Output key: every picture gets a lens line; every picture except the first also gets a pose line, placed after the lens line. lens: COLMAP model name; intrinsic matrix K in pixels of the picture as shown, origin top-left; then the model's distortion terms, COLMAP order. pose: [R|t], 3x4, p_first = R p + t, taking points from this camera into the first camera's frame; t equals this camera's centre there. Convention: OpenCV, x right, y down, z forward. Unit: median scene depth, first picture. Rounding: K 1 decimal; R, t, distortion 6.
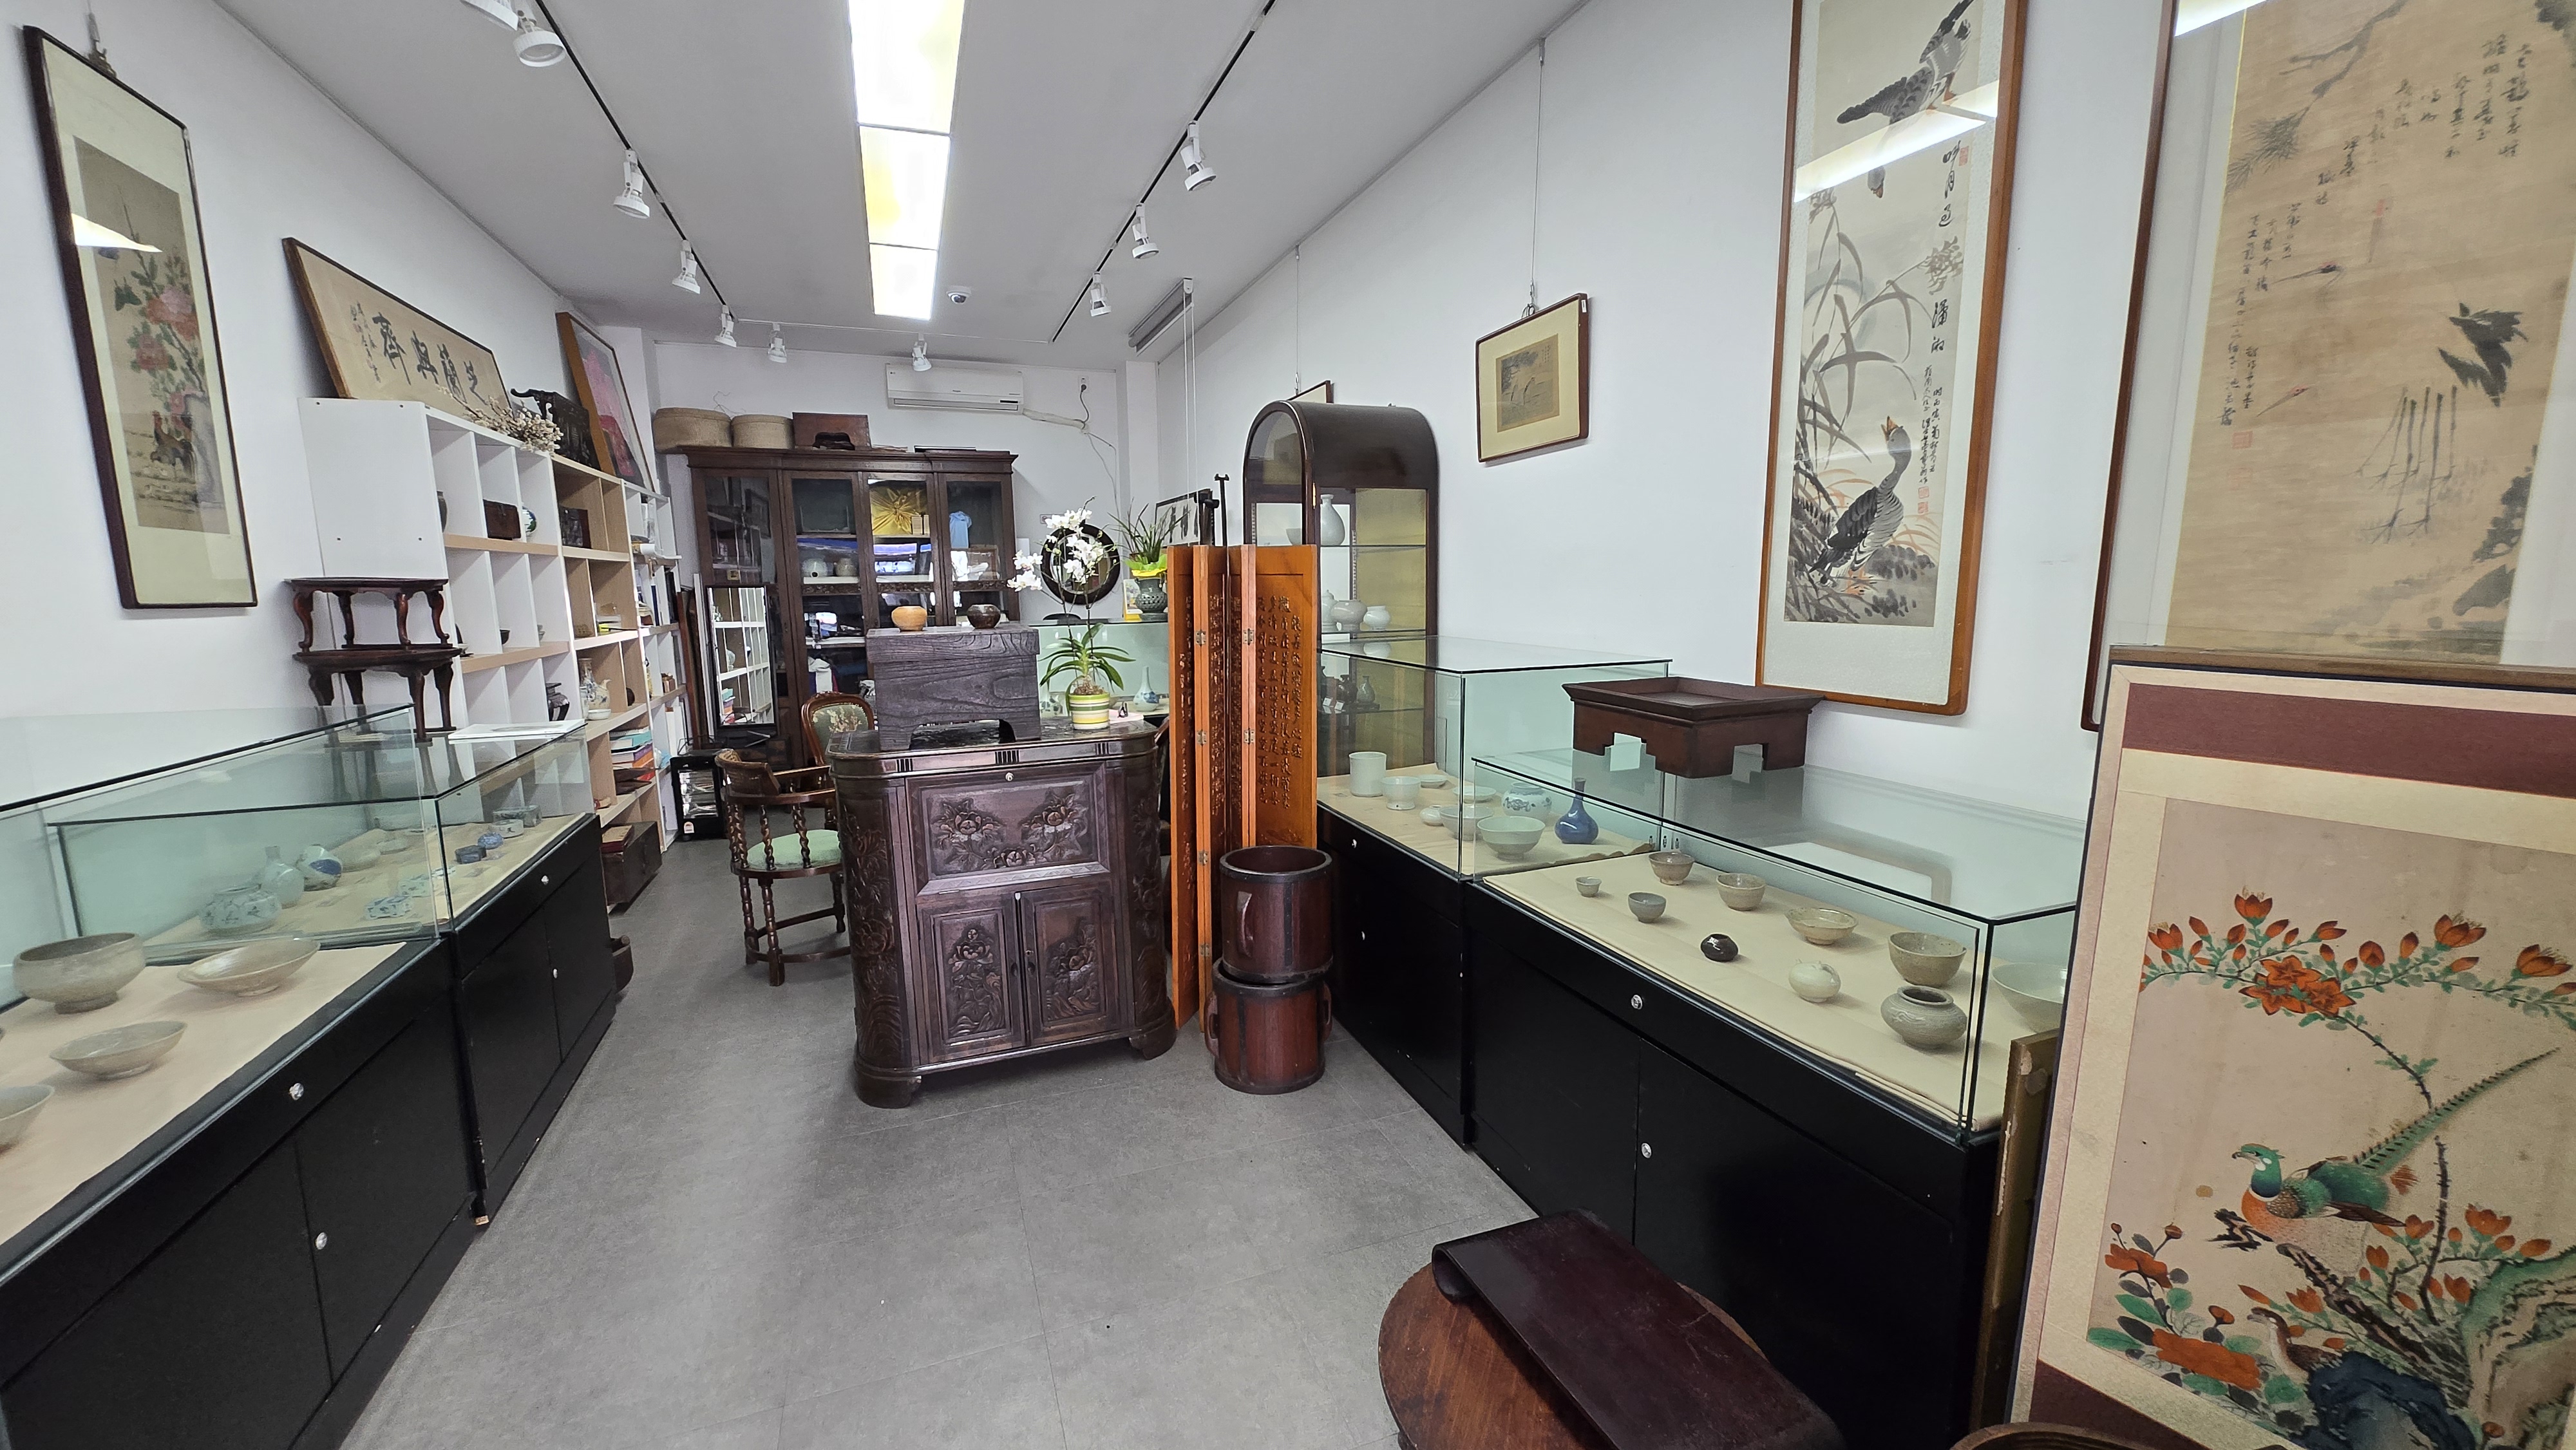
lens RADIAL K [[1008.4, 0, 1295.8], [0, 1008.4, 735.6], [0, 0, 1]] dist [0.002779, 0.000142]
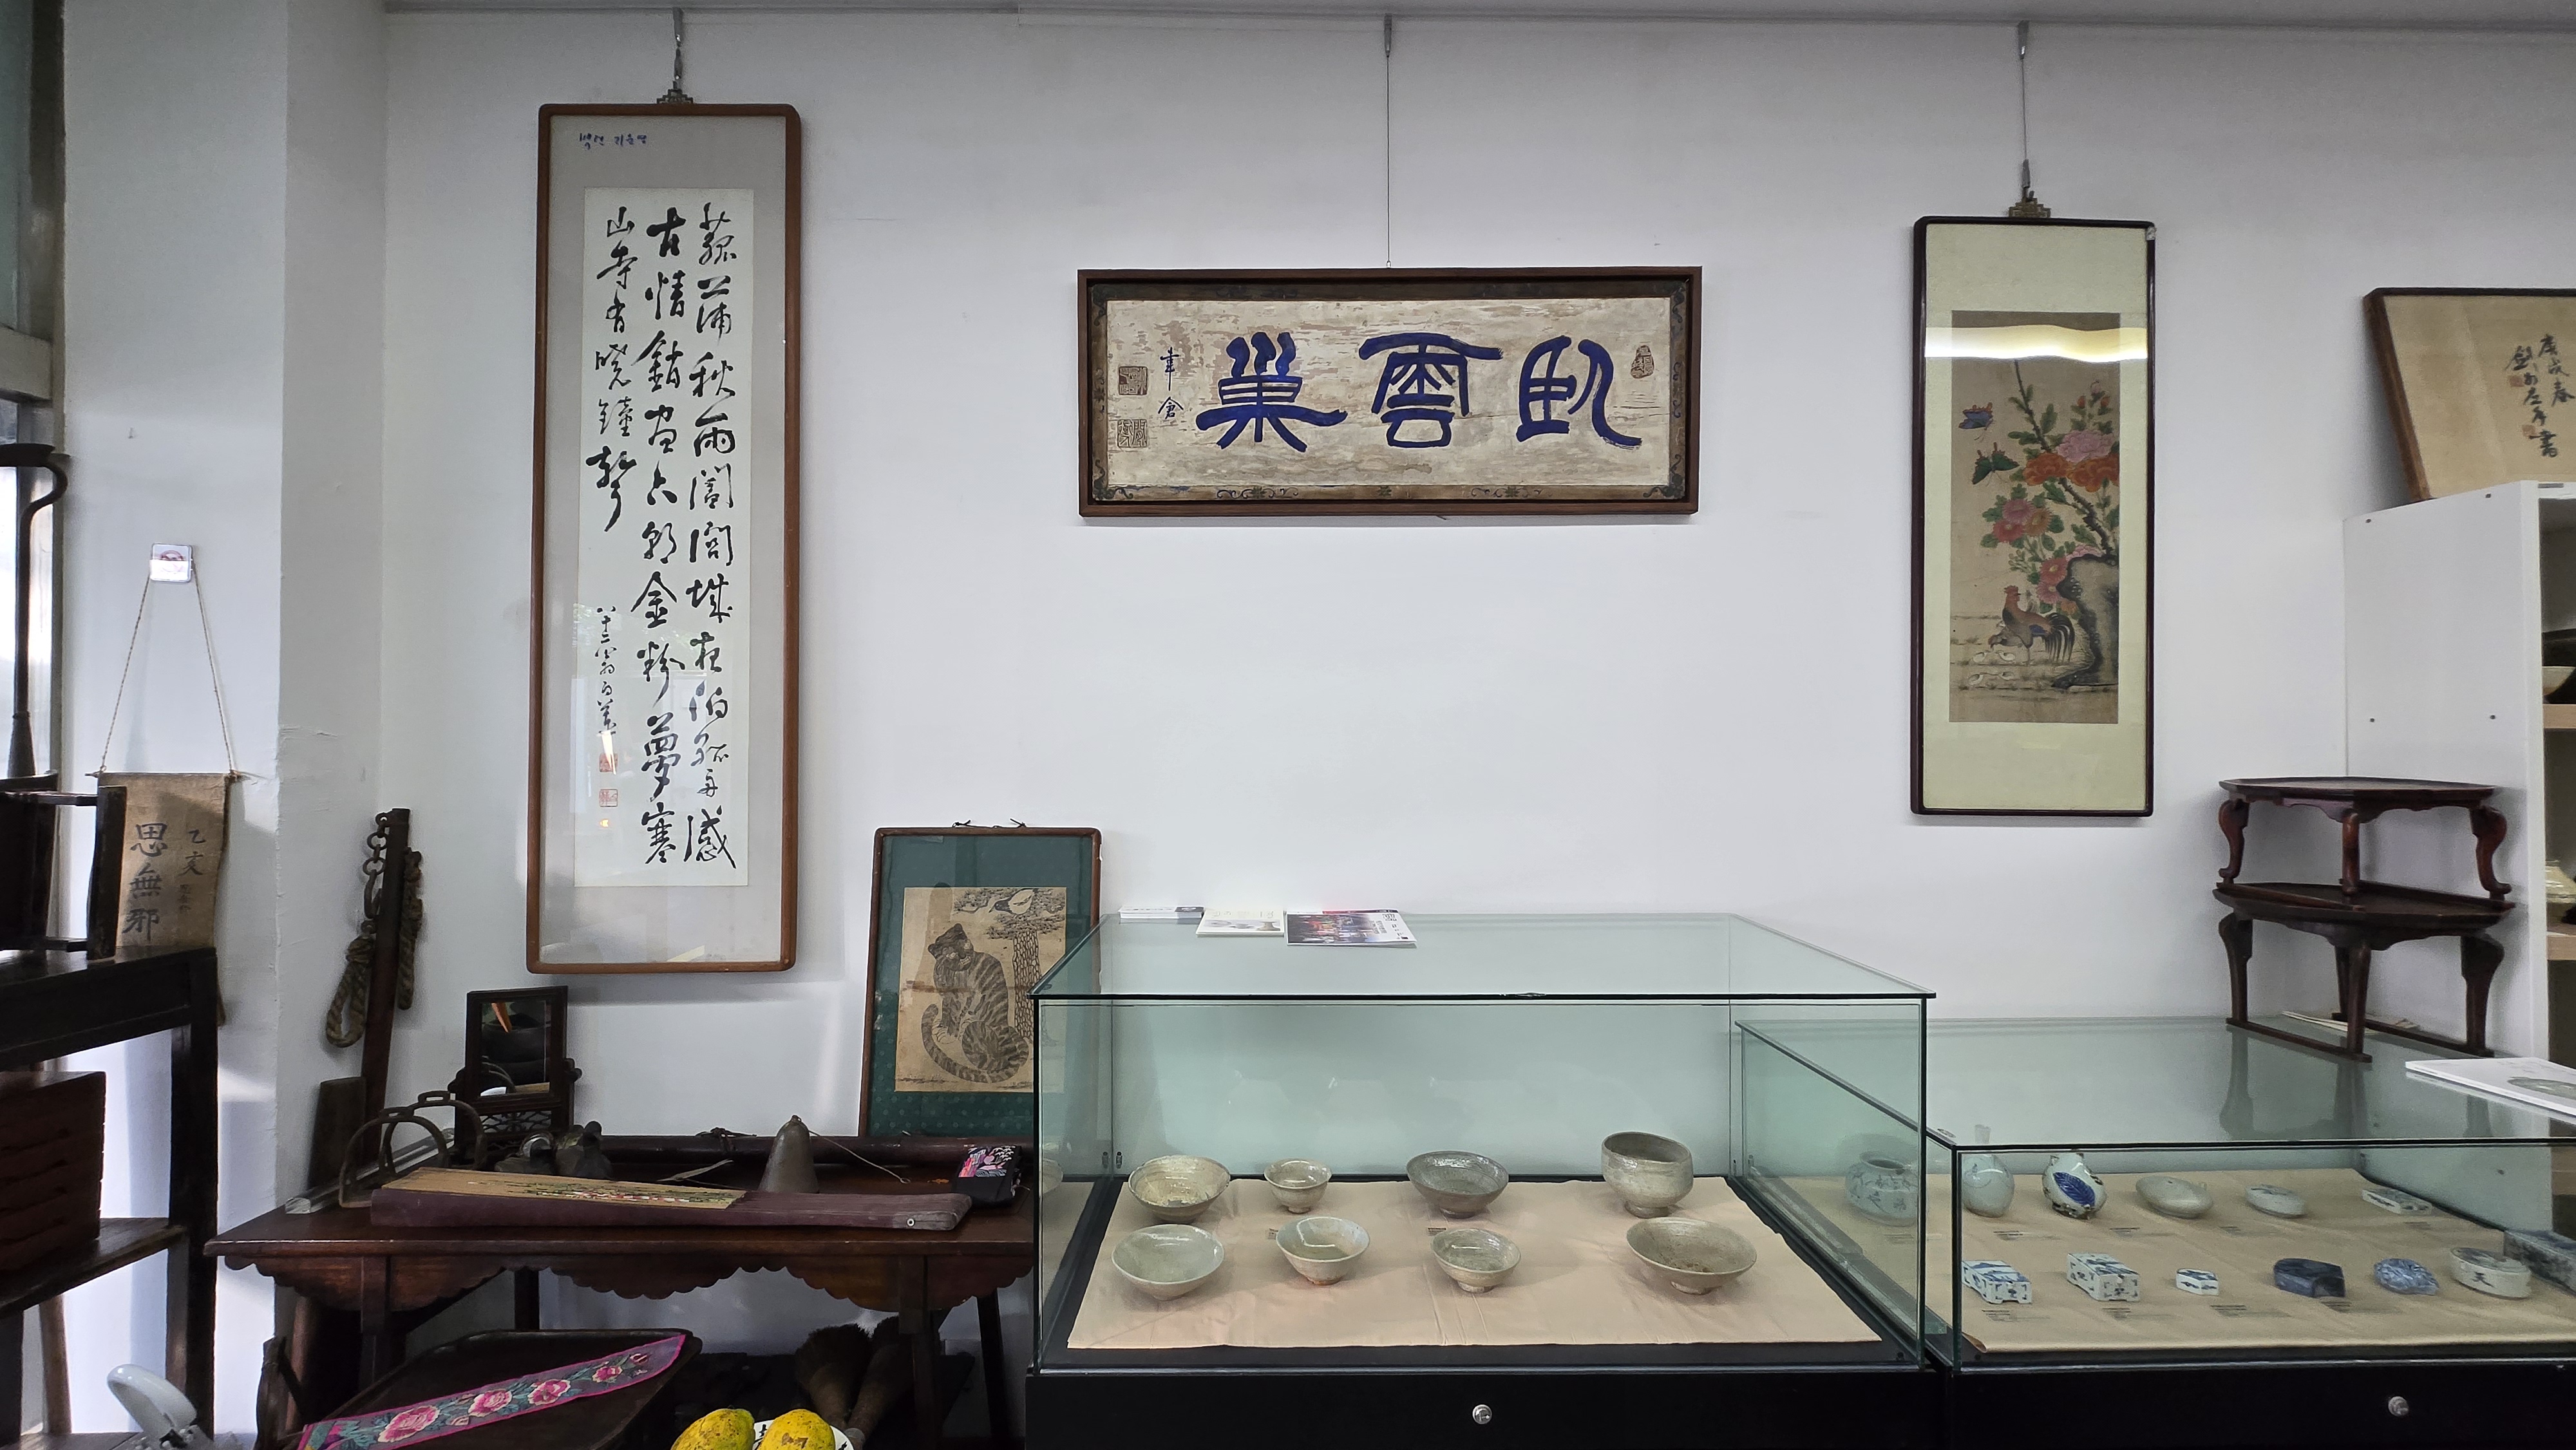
lens RADIAL K [[1008.4, 0, 1293.4], [0, 1008.4, 750.6], [0, 0, 1]] dist [0.002779, 0.000142]
pose [[-0.344498, -0.005449, -0.938771, -0.113426], [-0.140748, 0.988980, 0.045910, -0.132947], [0.928176, 0.147946, -0.341469, 0.723428]]
